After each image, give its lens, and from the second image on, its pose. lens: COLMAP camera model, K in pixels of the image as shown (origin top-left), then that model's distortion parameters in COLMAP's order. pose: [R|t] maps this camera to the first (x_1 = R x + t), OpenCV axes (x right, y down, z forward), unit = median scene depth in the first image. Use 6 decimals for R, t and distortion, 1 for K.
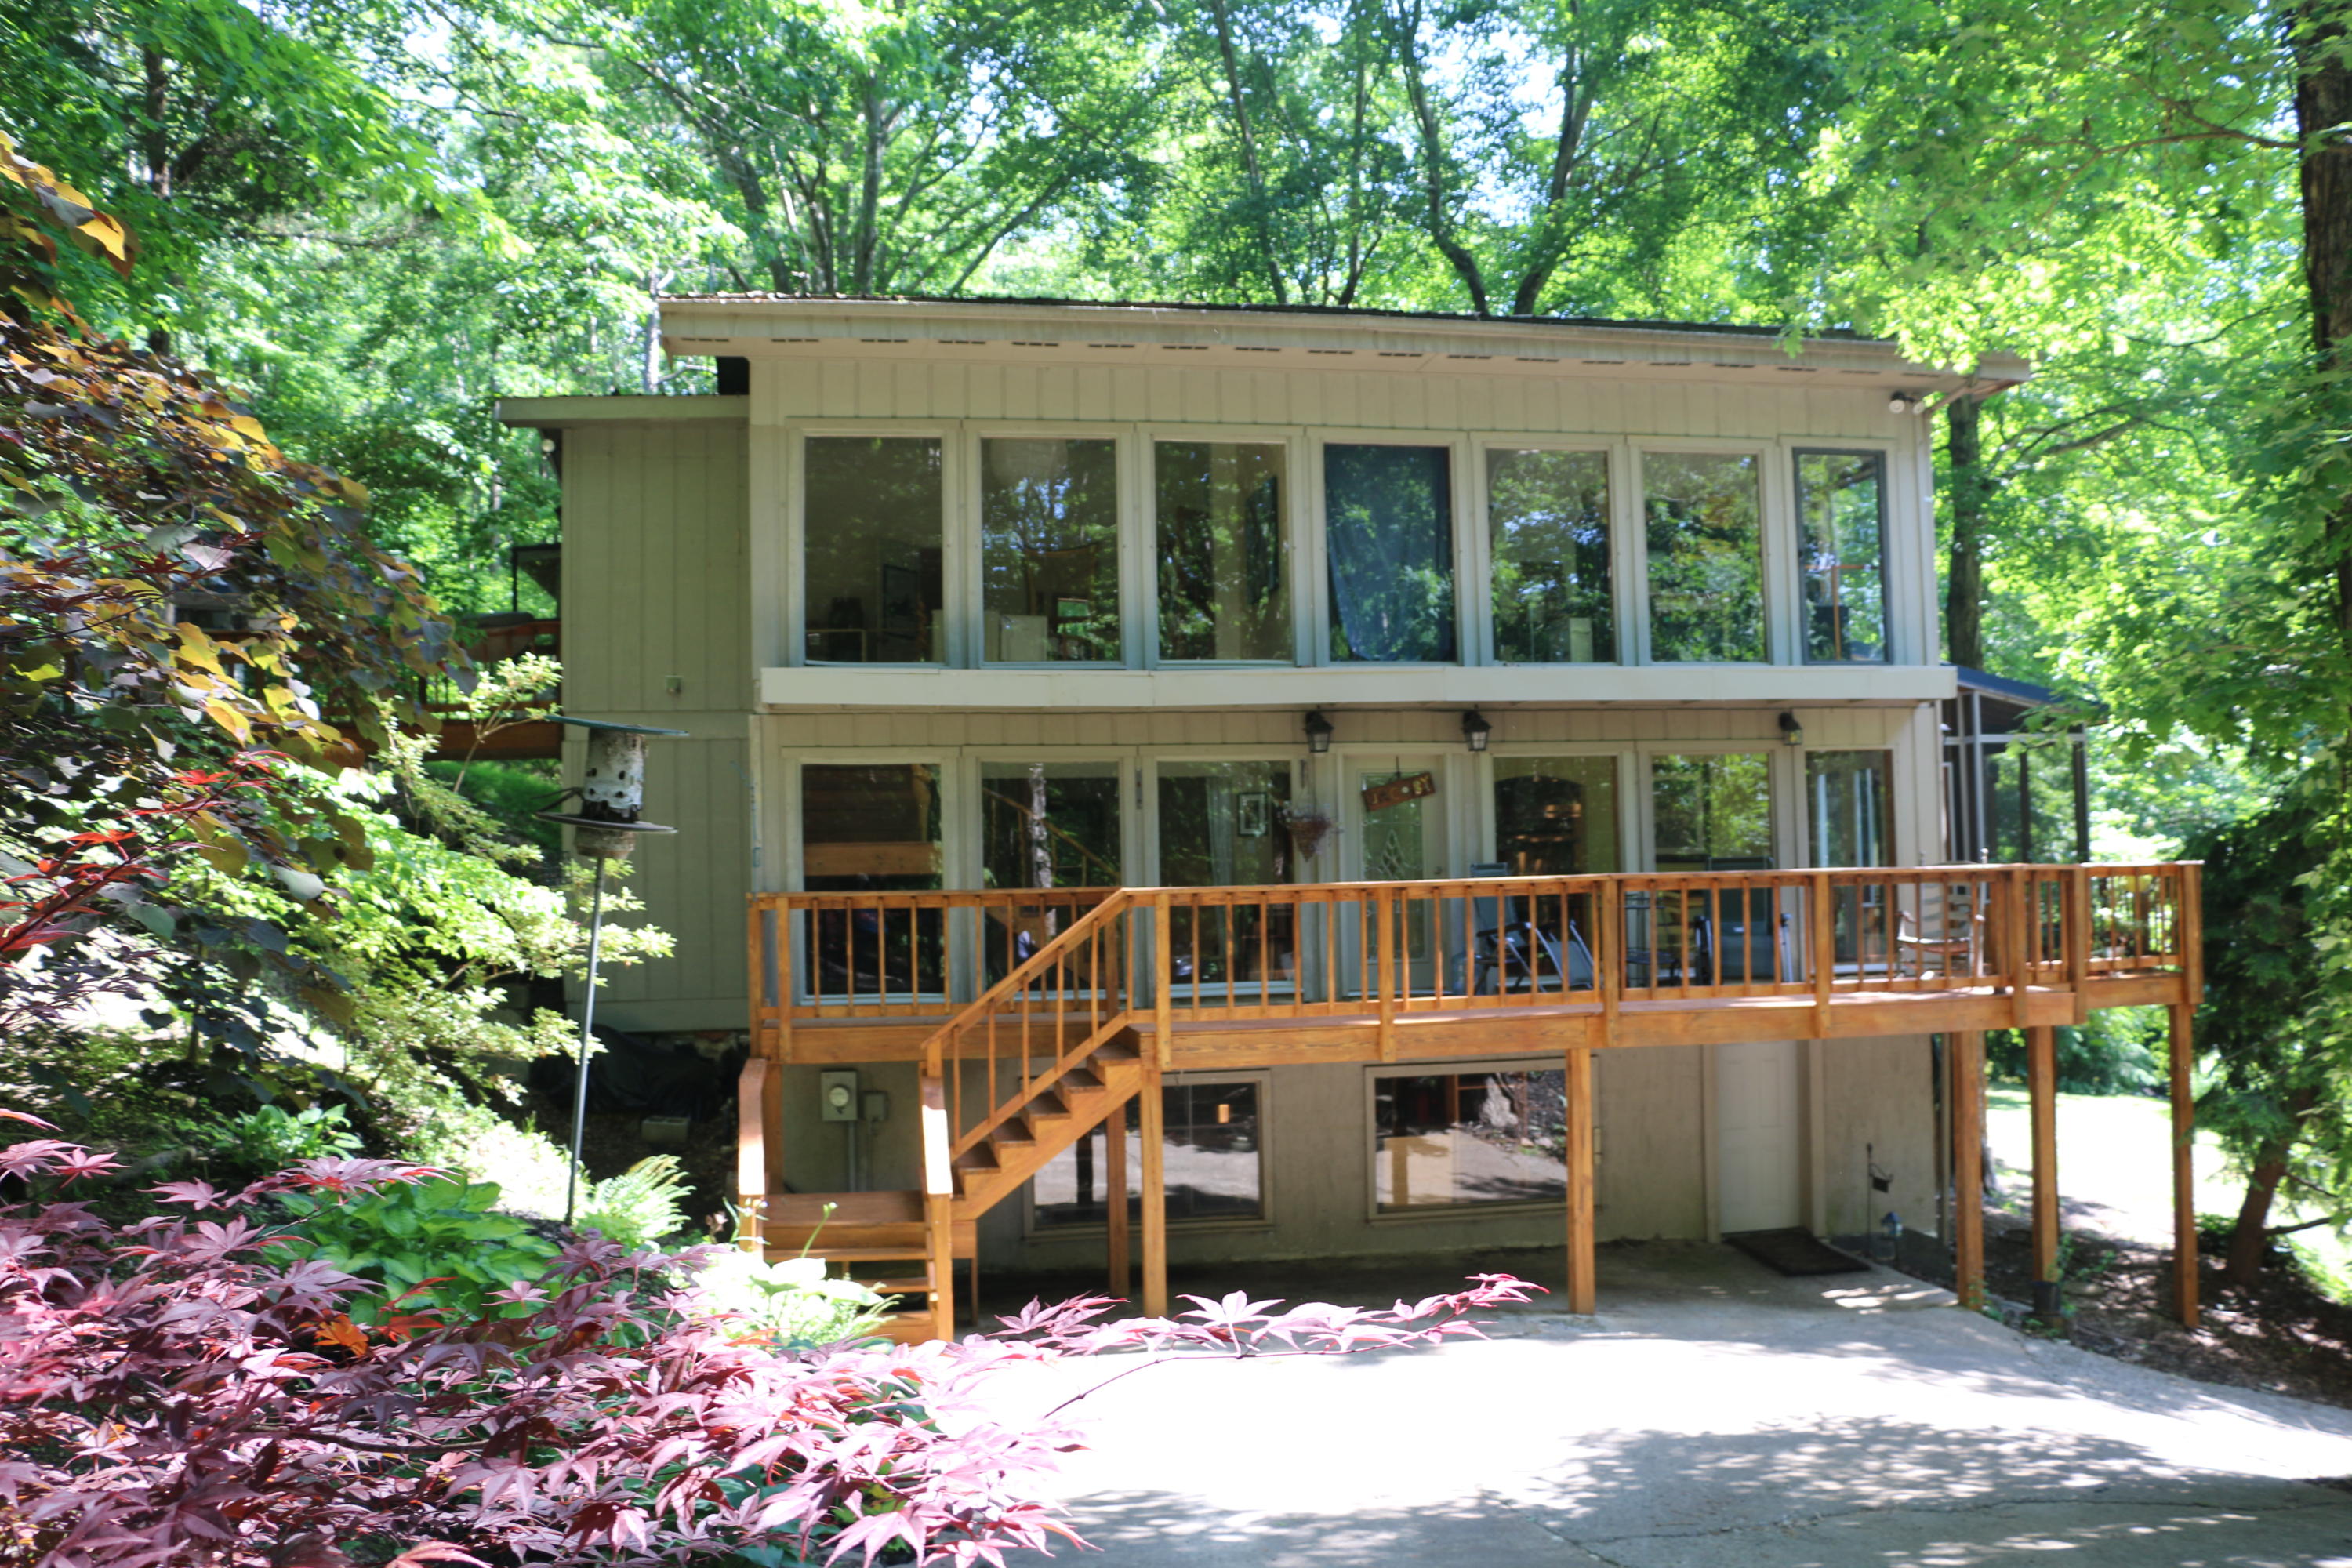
lens RADIAL K [[1969.9, 0, 1167.6], [0, 1969.9, 792.0], [0, 0, 1]] dist [-0.118770, 0.006508]
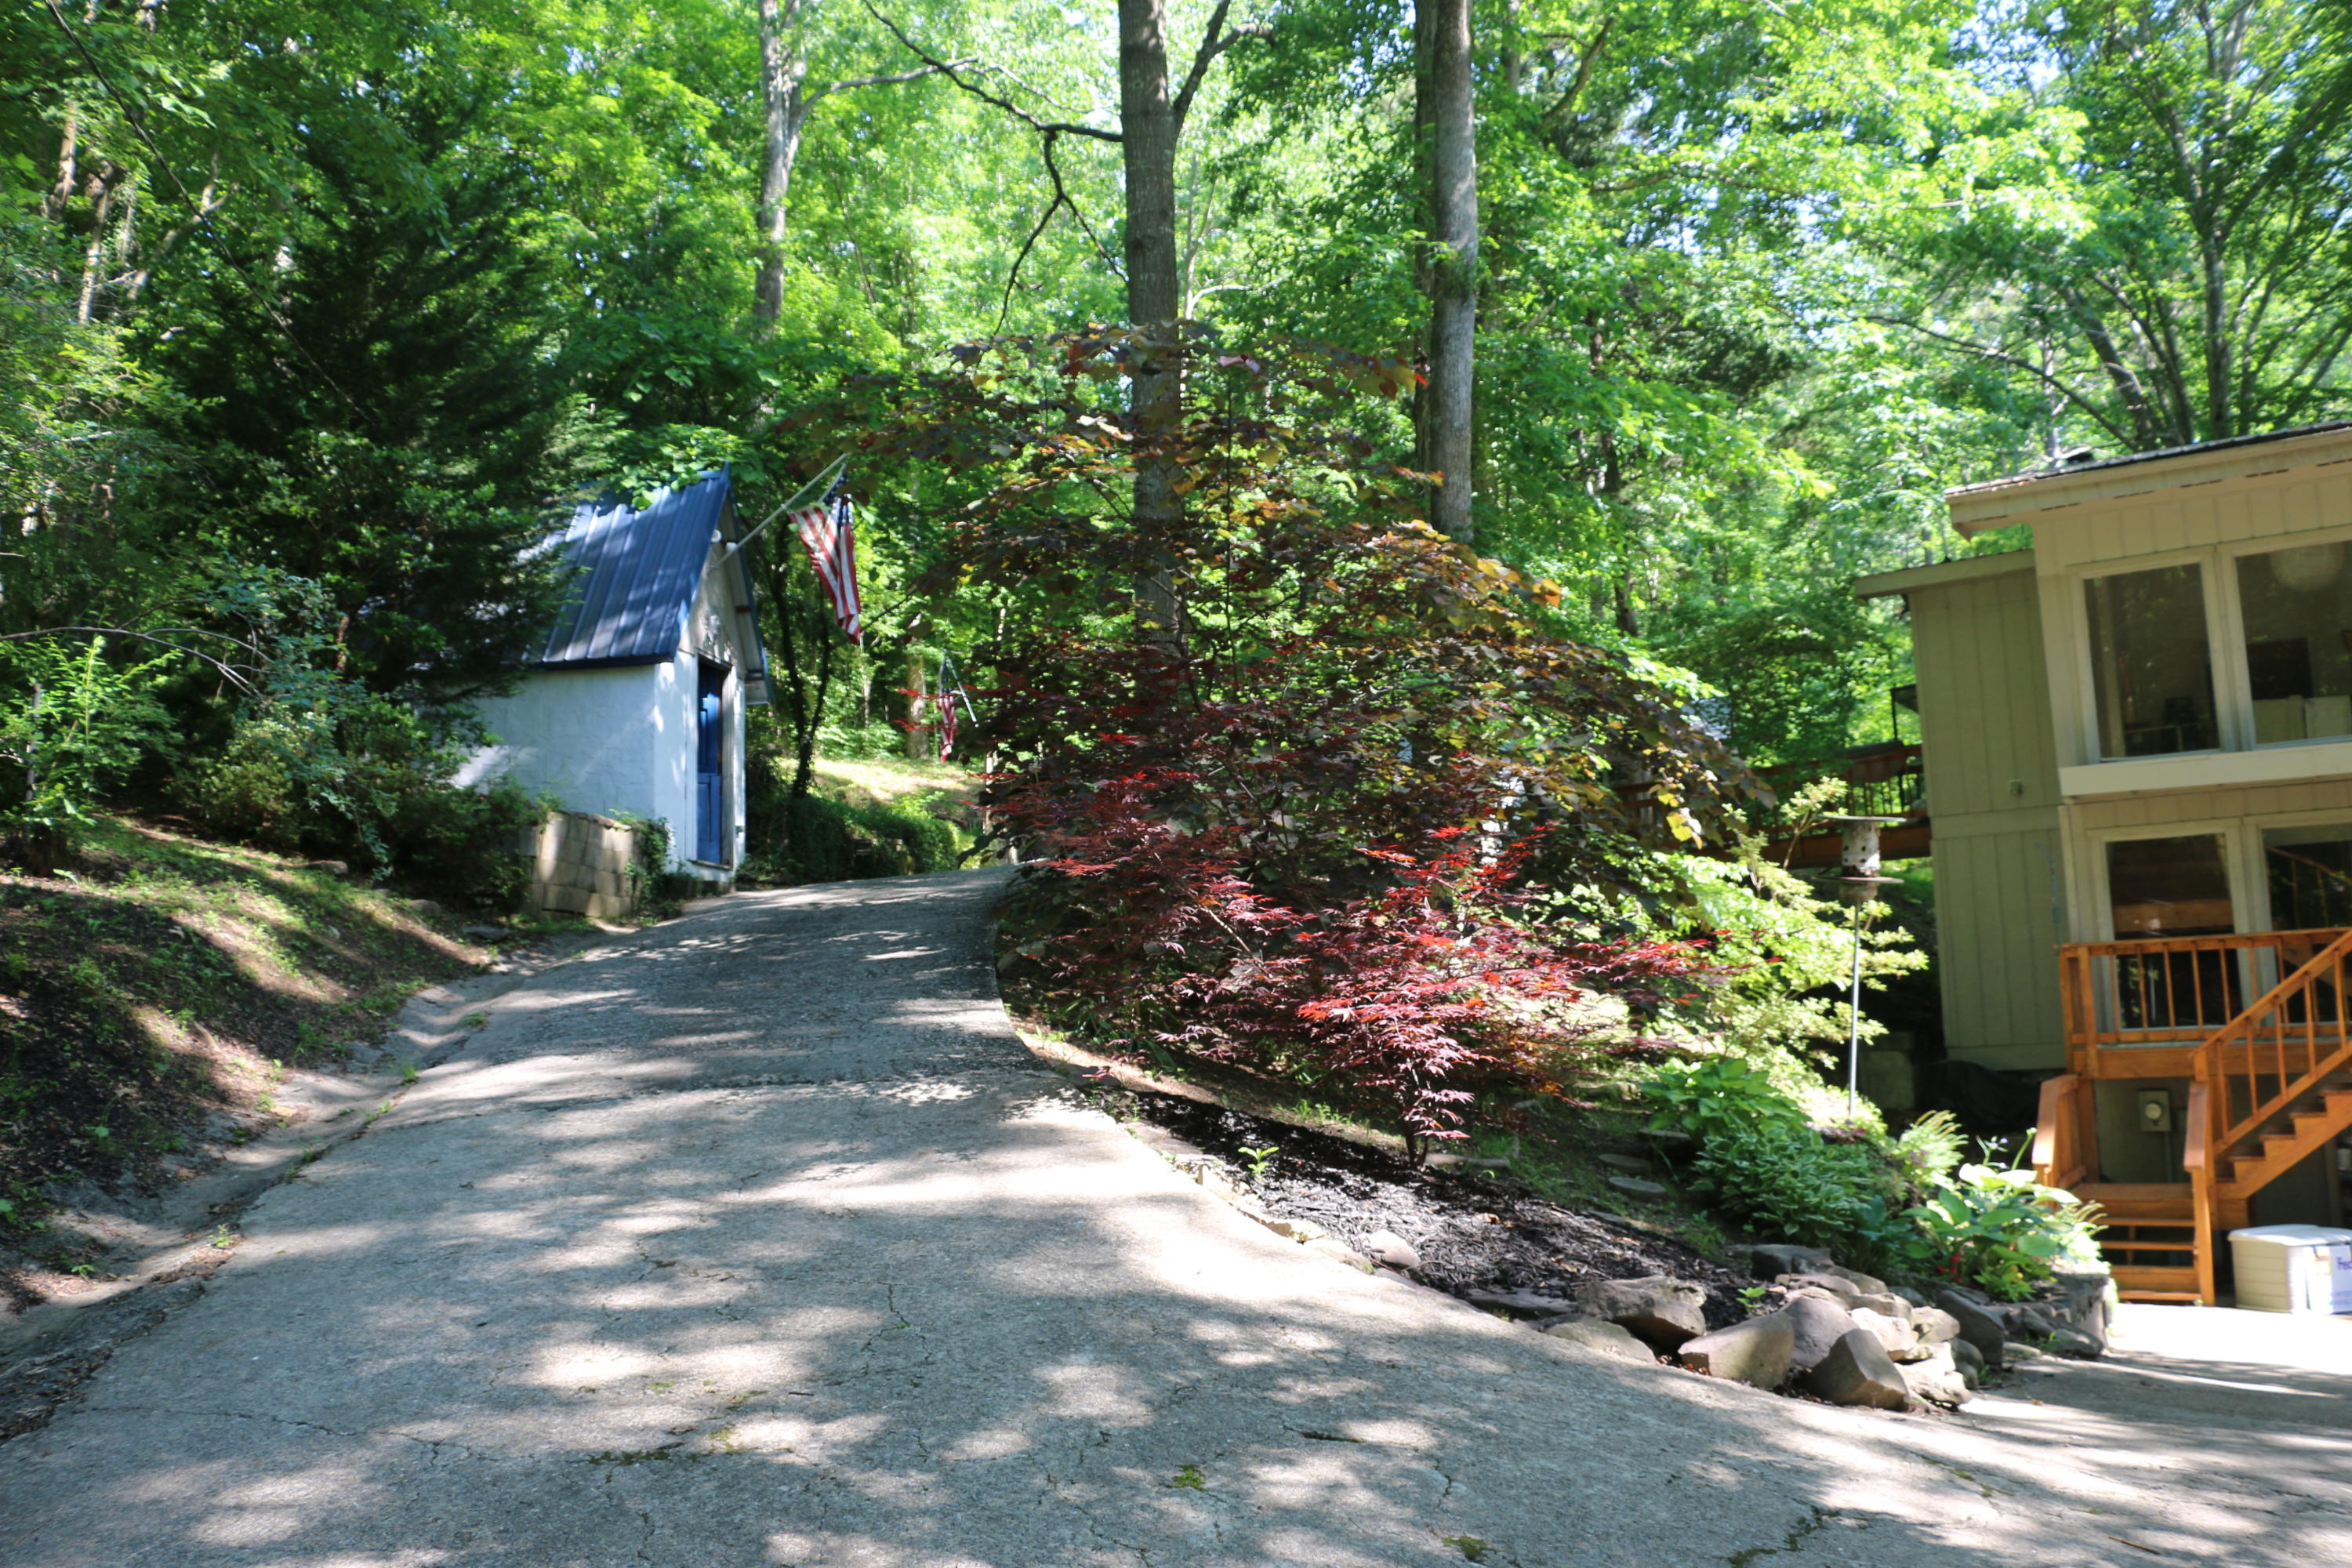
lens RADIAL K [[1969.9, 0, 1174.4], [0, 1969.9, 783.3], [0, 0, 1]] dist [-0.118770, 0.006508]
pose [[0.737100, -0.097095, -0.668773, 0.196651], [0.050762, 0.994784, -0.088478, 0.026580], [0.673875, 0.031269, 0.738183, -0.295170]]
